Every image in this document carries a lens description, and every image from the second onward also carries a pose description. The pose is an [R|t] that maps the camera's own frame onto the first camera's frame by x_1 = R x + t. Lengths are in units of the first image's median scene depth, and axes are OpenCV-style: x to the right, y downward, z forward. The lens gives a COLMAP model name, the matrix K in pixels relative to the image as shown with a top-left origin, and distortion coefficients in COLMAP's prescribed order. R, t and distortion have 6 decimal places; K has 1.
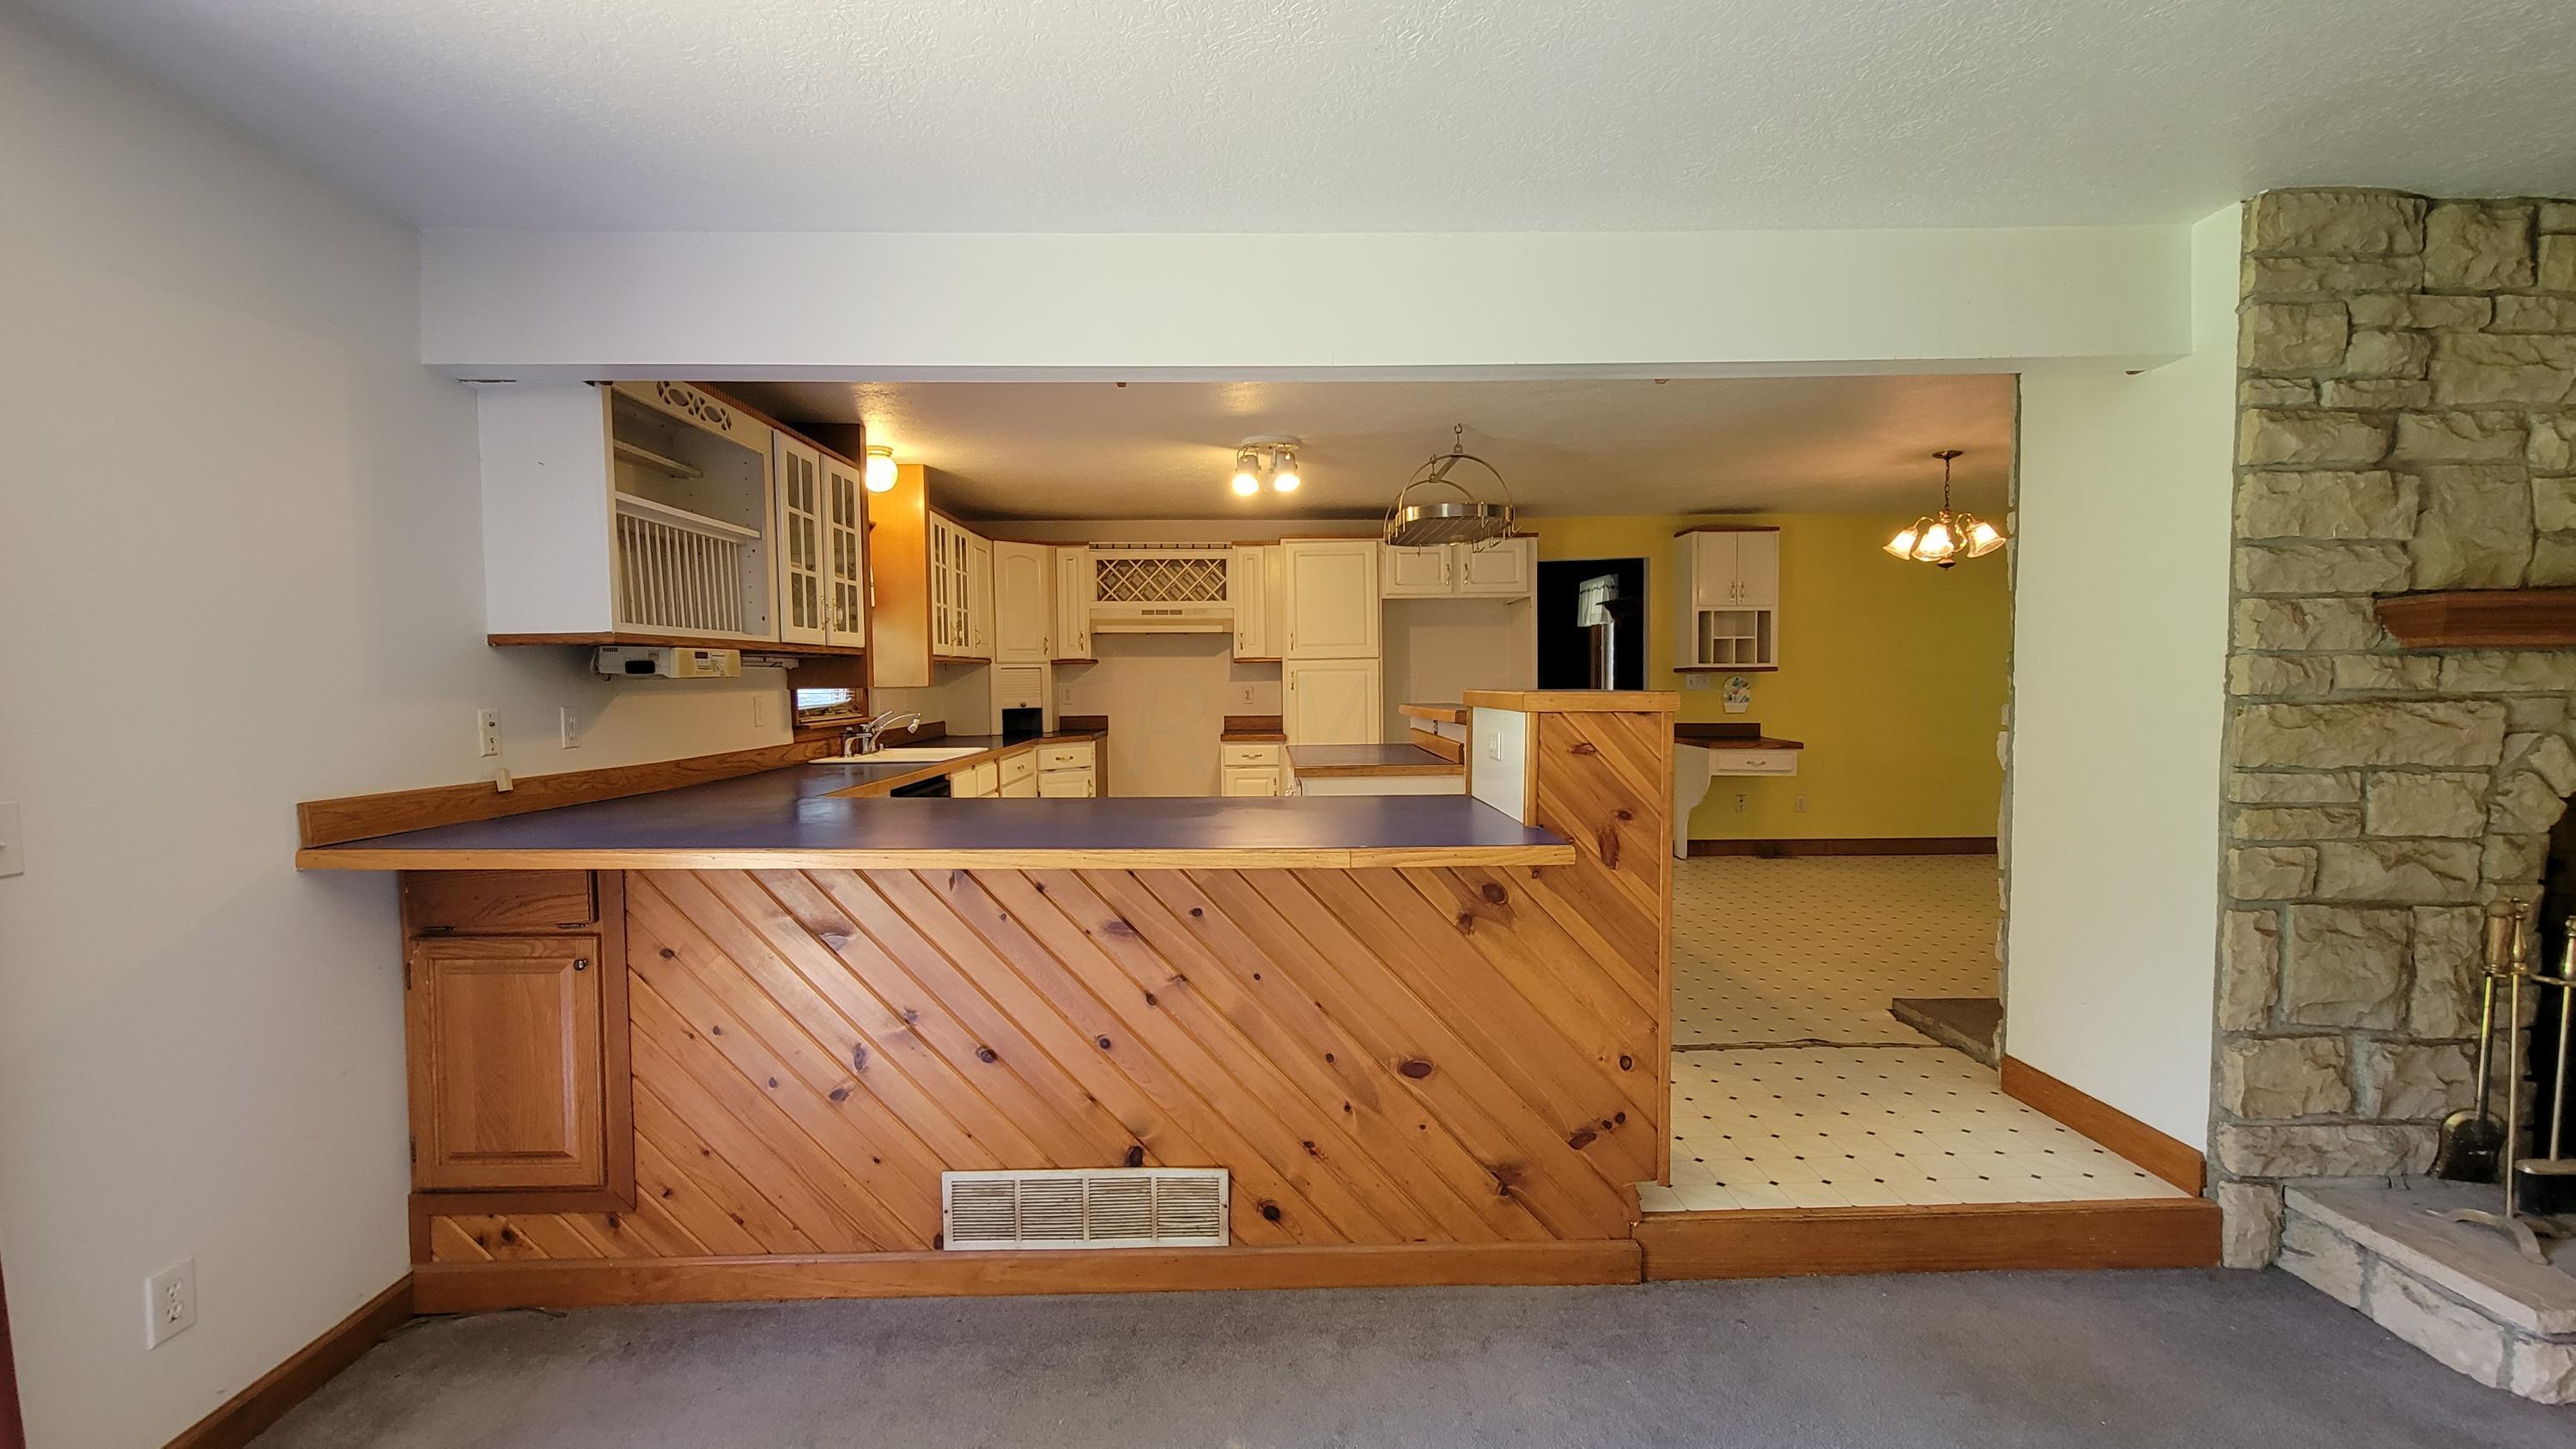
lens RADIAL K [[1052.2, 0, 1278.9], [0, 1052.2, 720.0], [0, 0, 1]] dist [-0.000430, -0.000100]
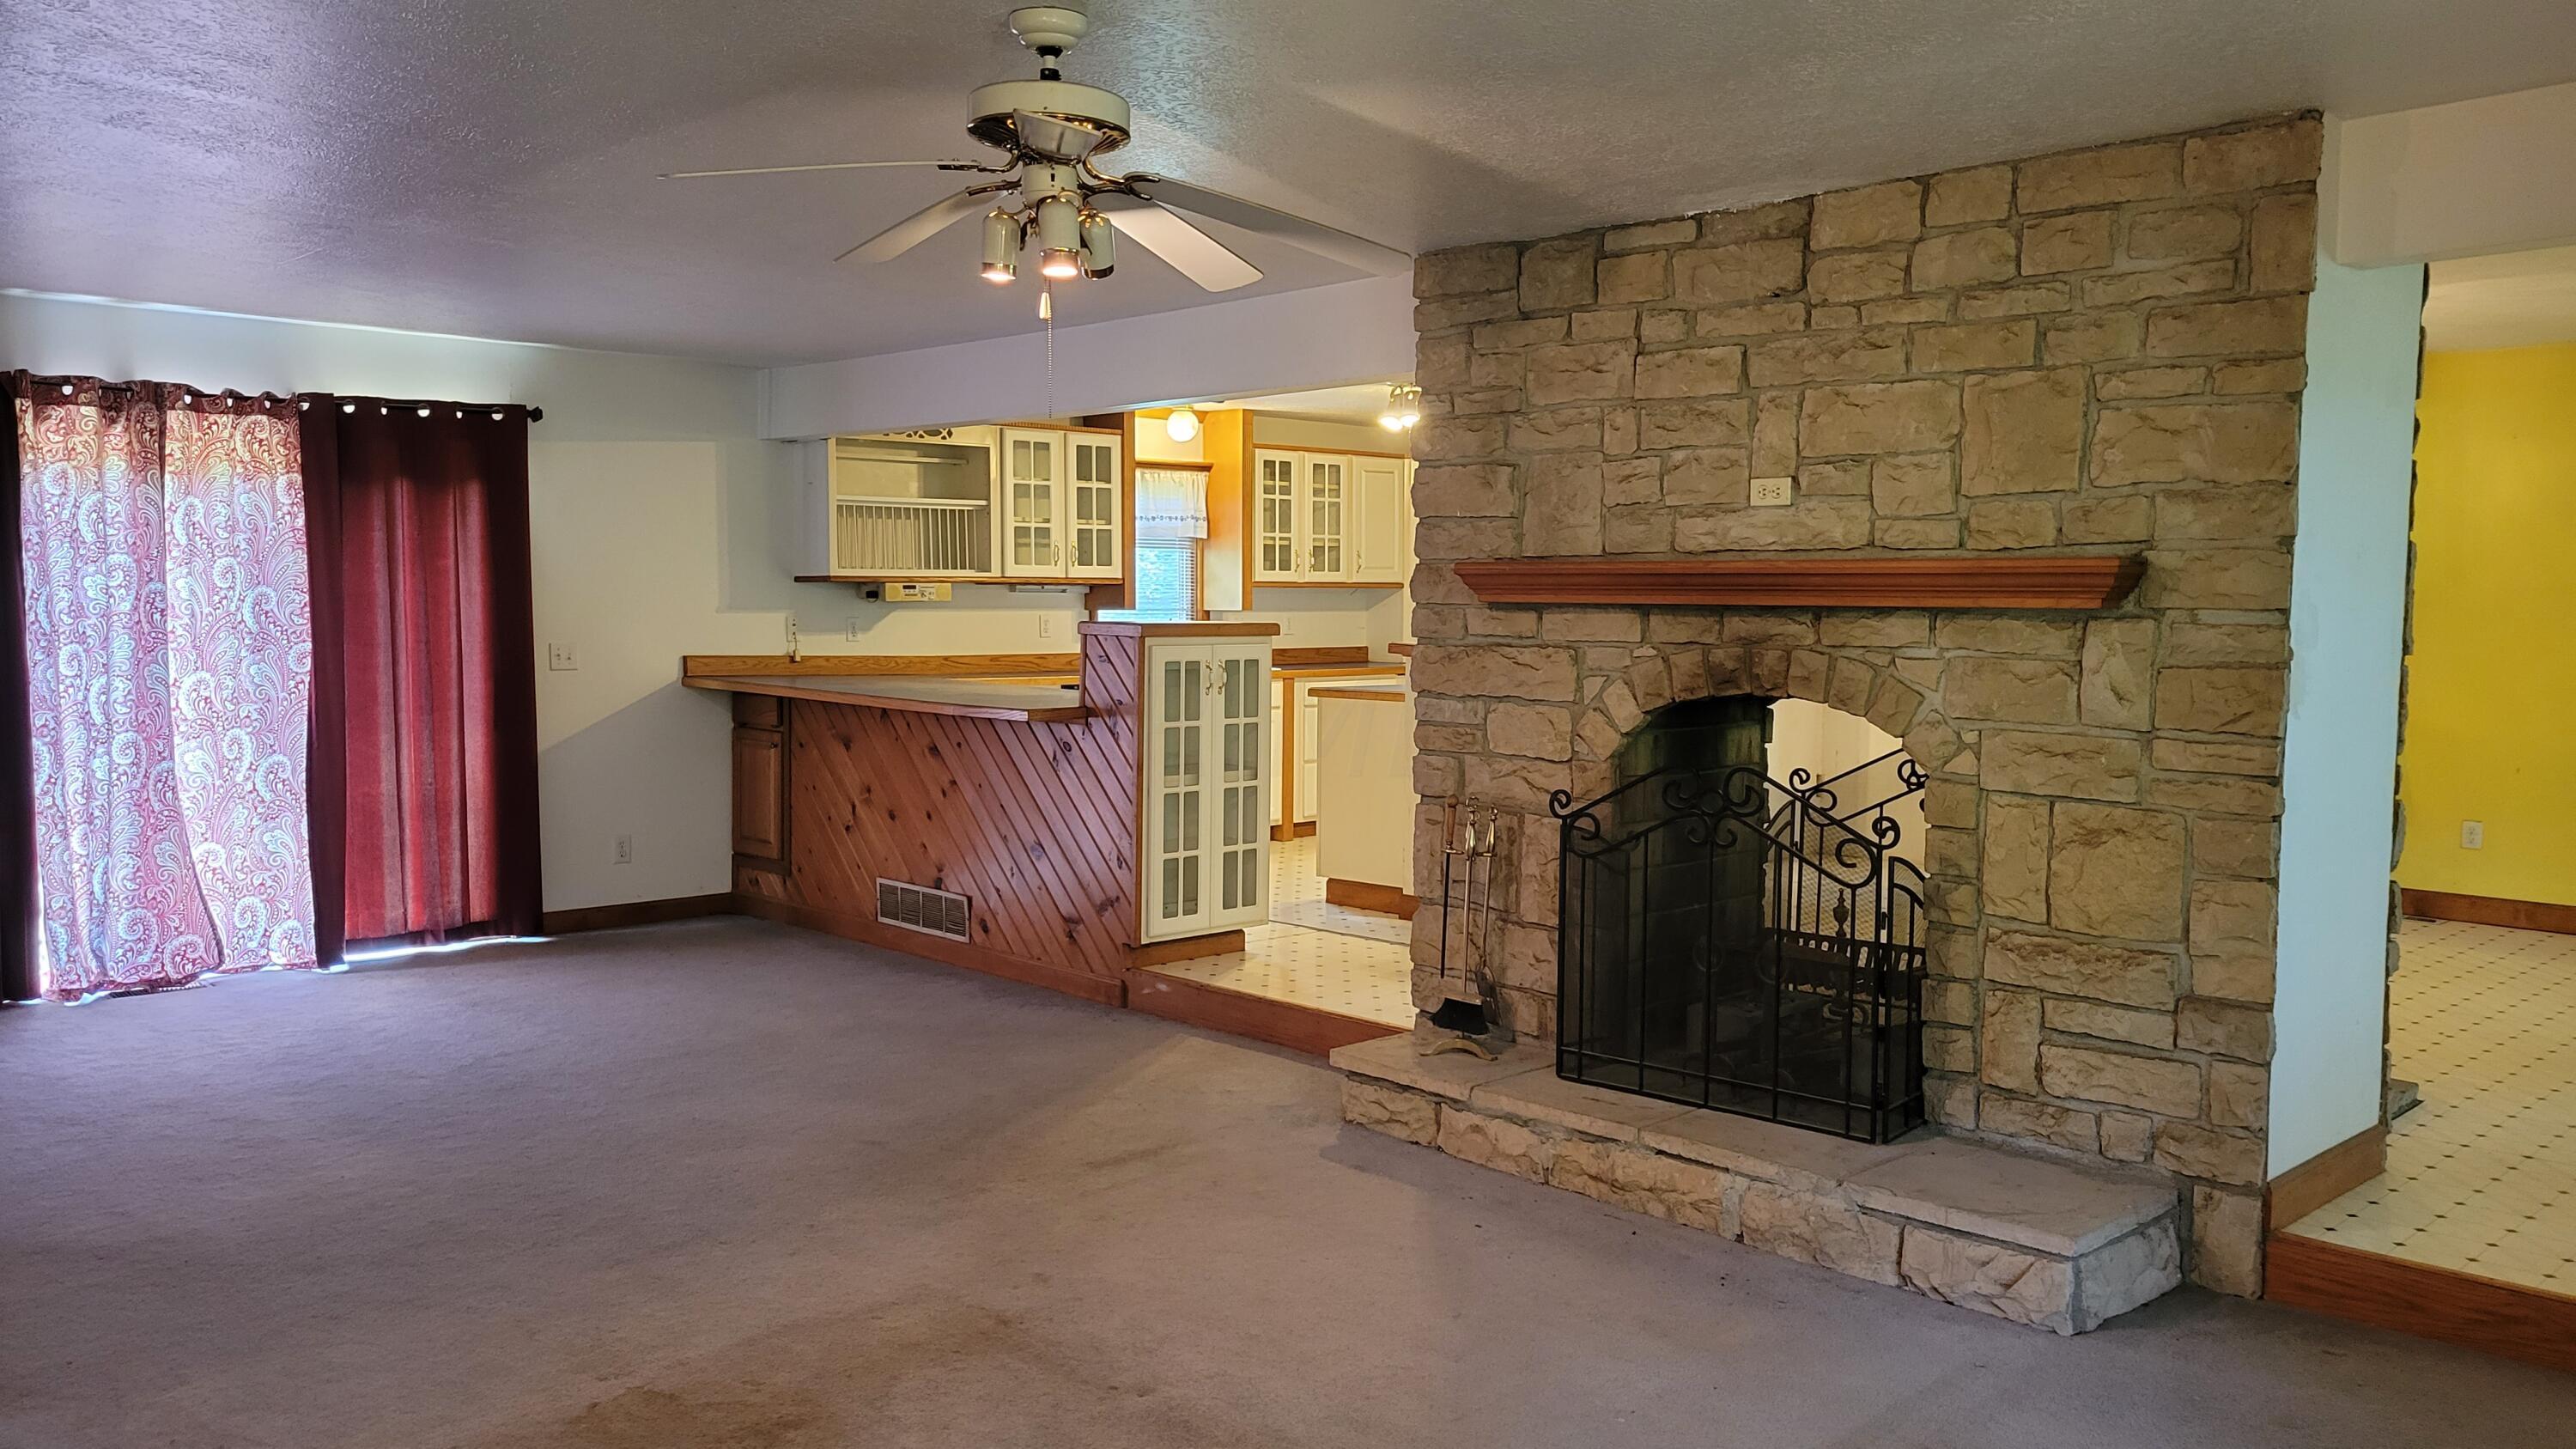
lens RADIAL K [[1953.3, 0, 1280.2], [0, 1953.3, 733.3], [0, 0, 1]] dist [0.052361, -0.012809]
pose [[0.675160, 0.067090, -0.734614, 2.402911], [-0.043355, 0.997743, 0.051275, -0.020157], [0.736397, -0.002769, 0.676545, -0.709899]]
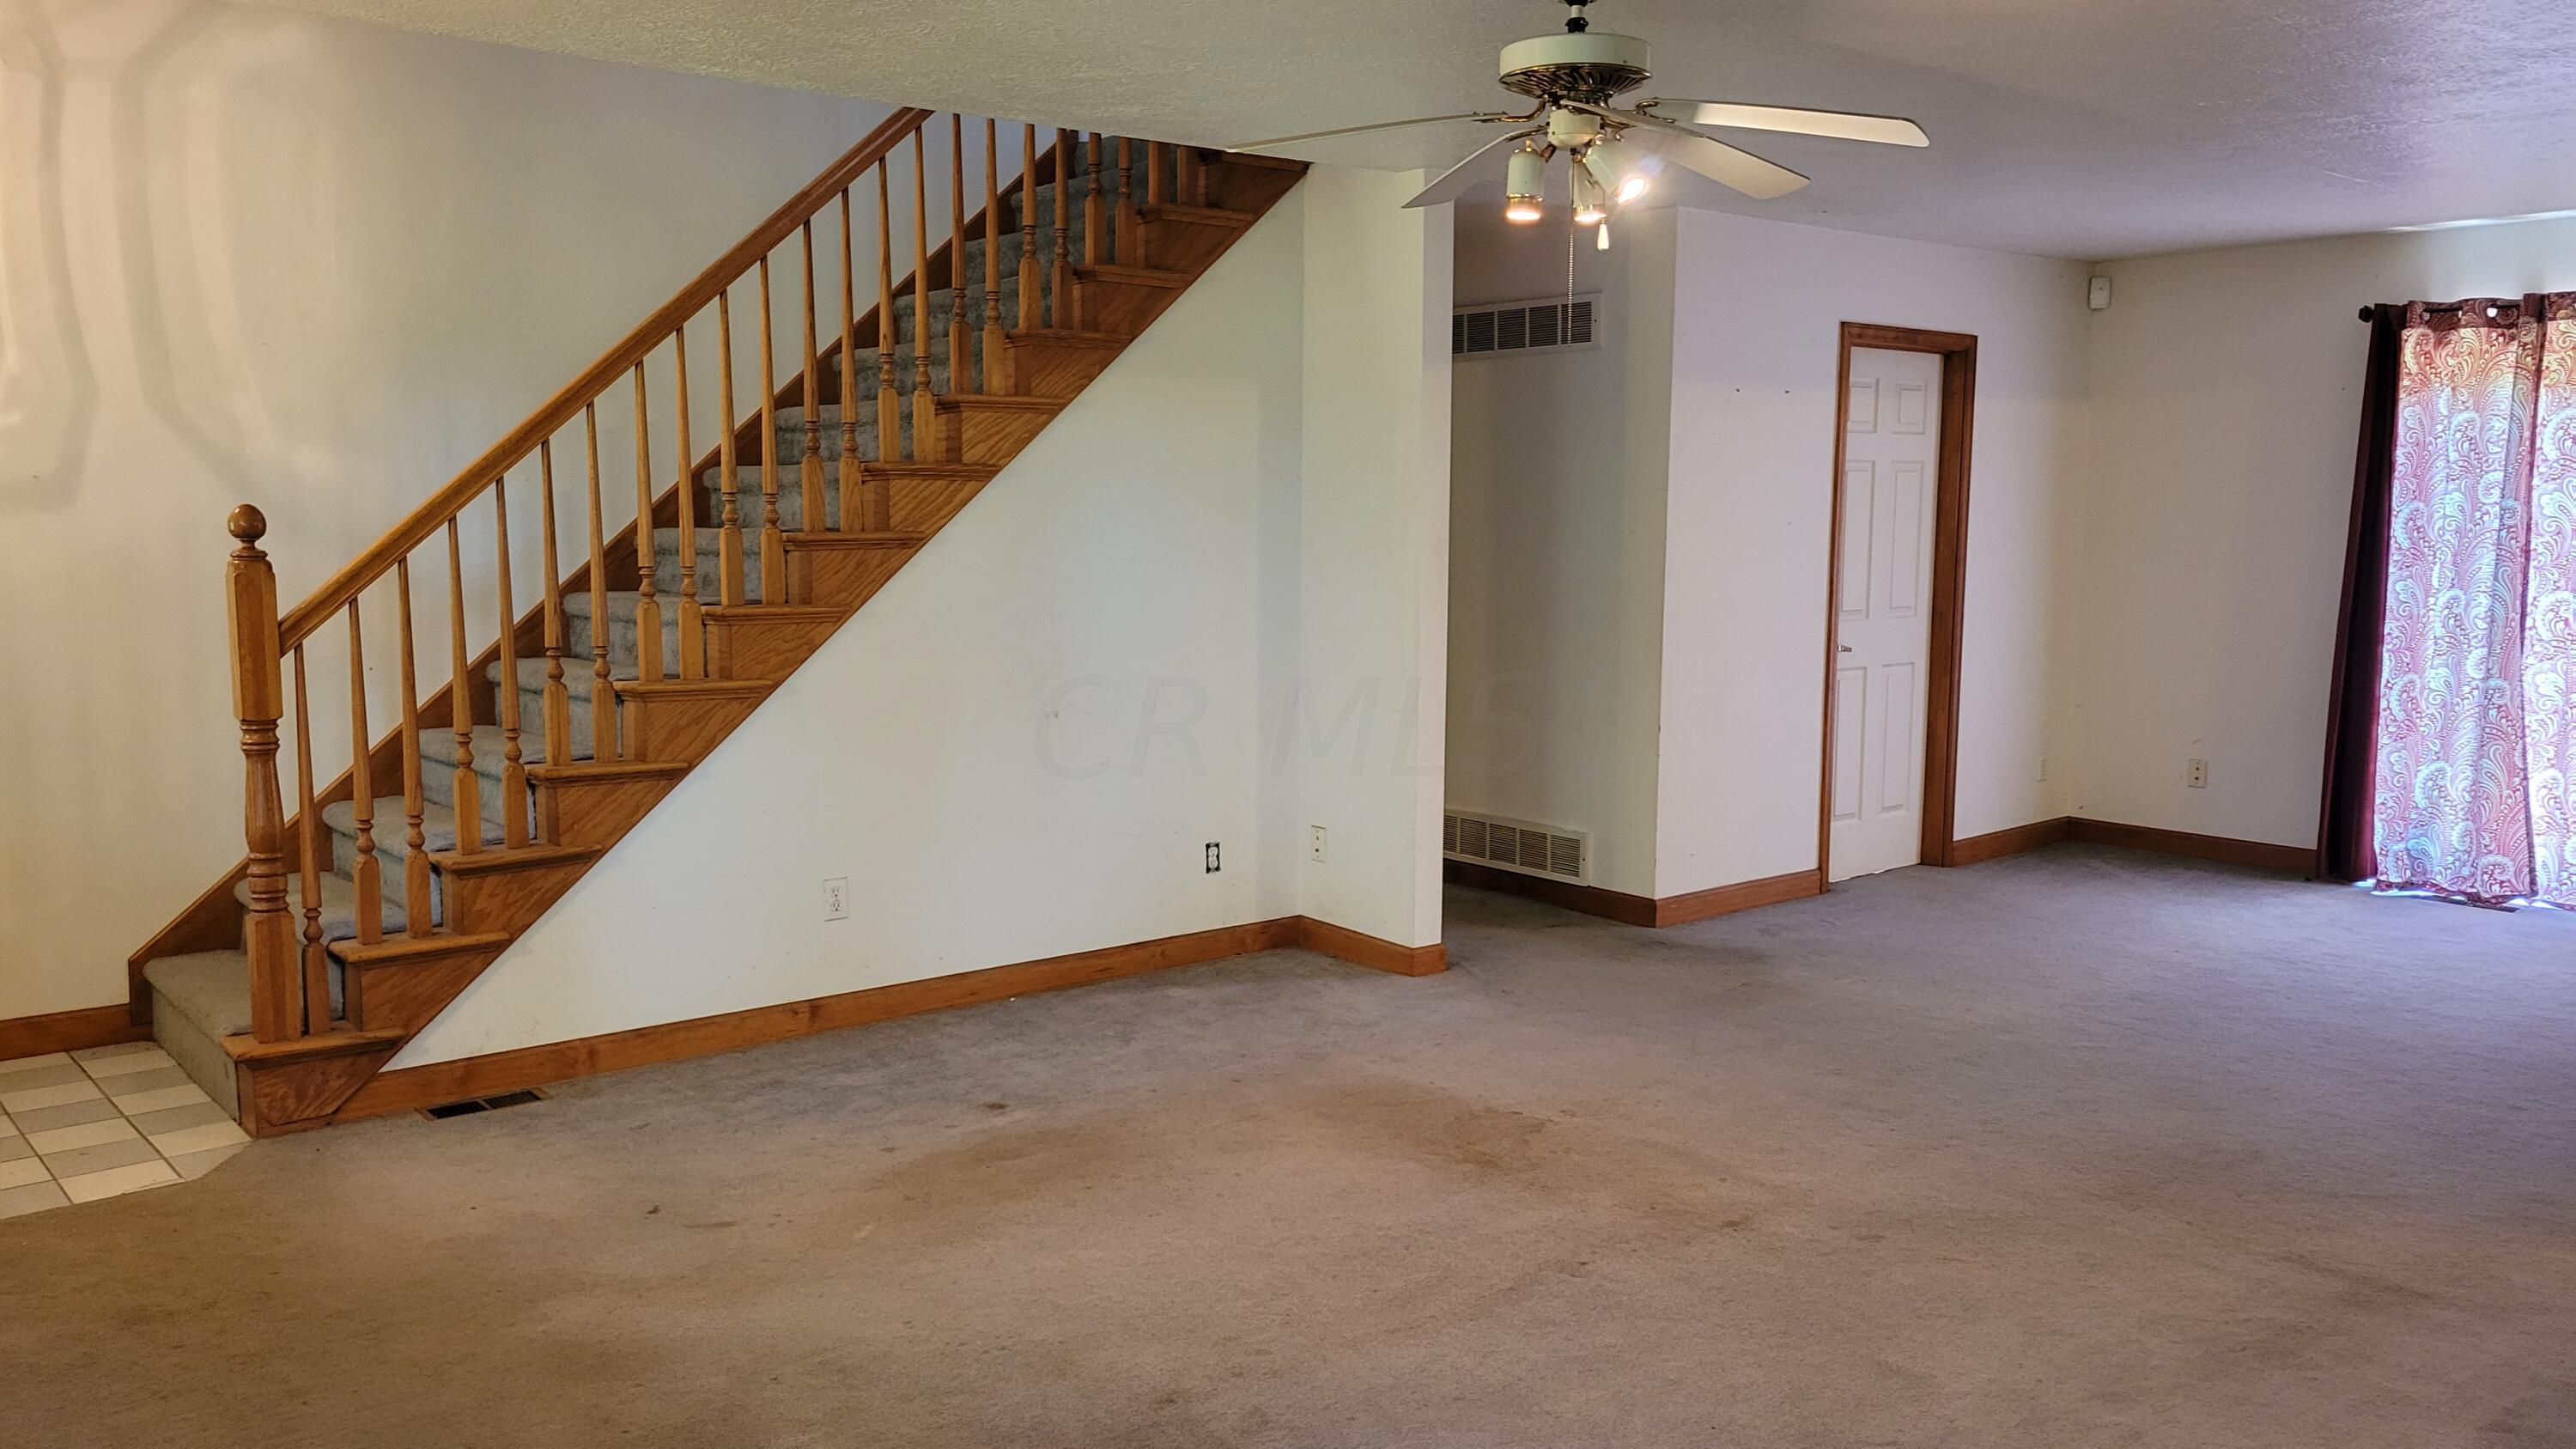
lens RADIAL K [[1944.8, 0, 1253.5], [0, 1944.8, 746.8], [0, 0, 1]] dist [0.057304, -0.042142]
pose [[-0.785284, 0.084746, -0.613309, 2.380717], [-0.019475, 0.986717, 0.161278, -0.088687], [0.618830, 0.138594, -0.773202, 1.081417]]
